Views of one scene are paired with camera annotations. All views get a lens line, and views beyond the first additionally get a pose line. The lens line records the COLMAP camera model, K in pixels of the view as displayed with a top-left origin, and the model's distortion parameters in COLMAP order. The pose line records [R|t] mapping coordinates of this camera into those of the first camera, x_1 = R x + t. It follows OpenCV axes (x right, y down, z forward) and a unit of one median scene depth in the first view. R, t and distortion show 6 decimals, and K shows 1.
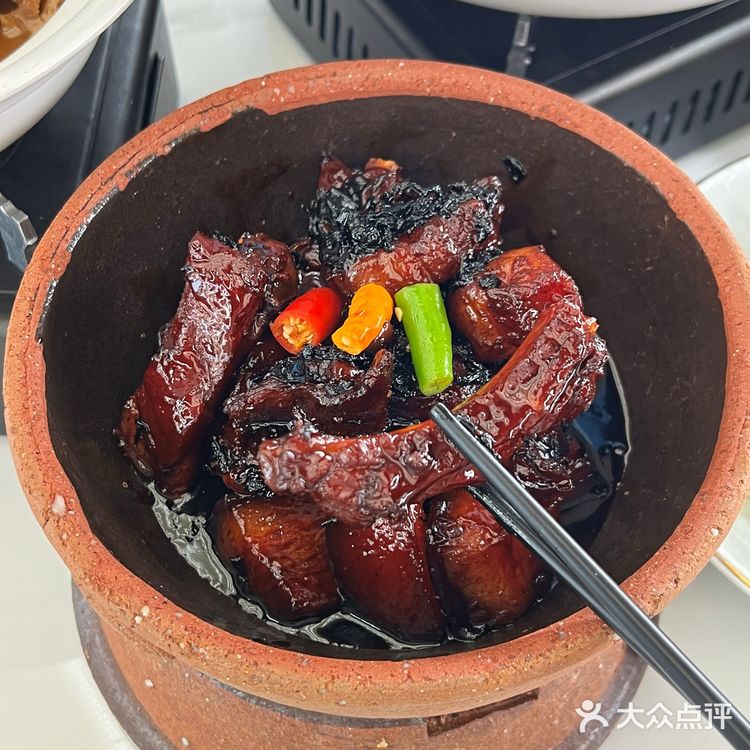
lens RADIAL K [[1261.5, 0, 375.3], [0, 1261.5, 373.8], [0, 0, 1]] dist [0.187133, 0.000000]
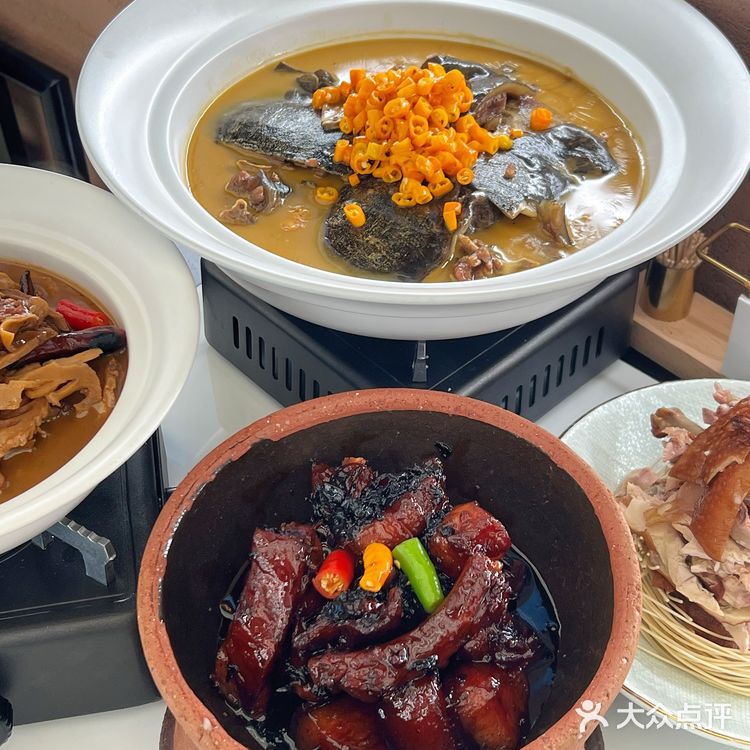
lens RADIAL K [[1162.5, 0, 372.9], [0, 1162.5, 377.5], [0, 0, 1]] dist [0.009417, 0.000000]
pose [[0.982890, -0.156079, 0.097813, -0.106373], [0.172693, 0.965559, -0.194611, 0.006799], [-0.064069, 0.208173, 0.975991, -0.384738]]
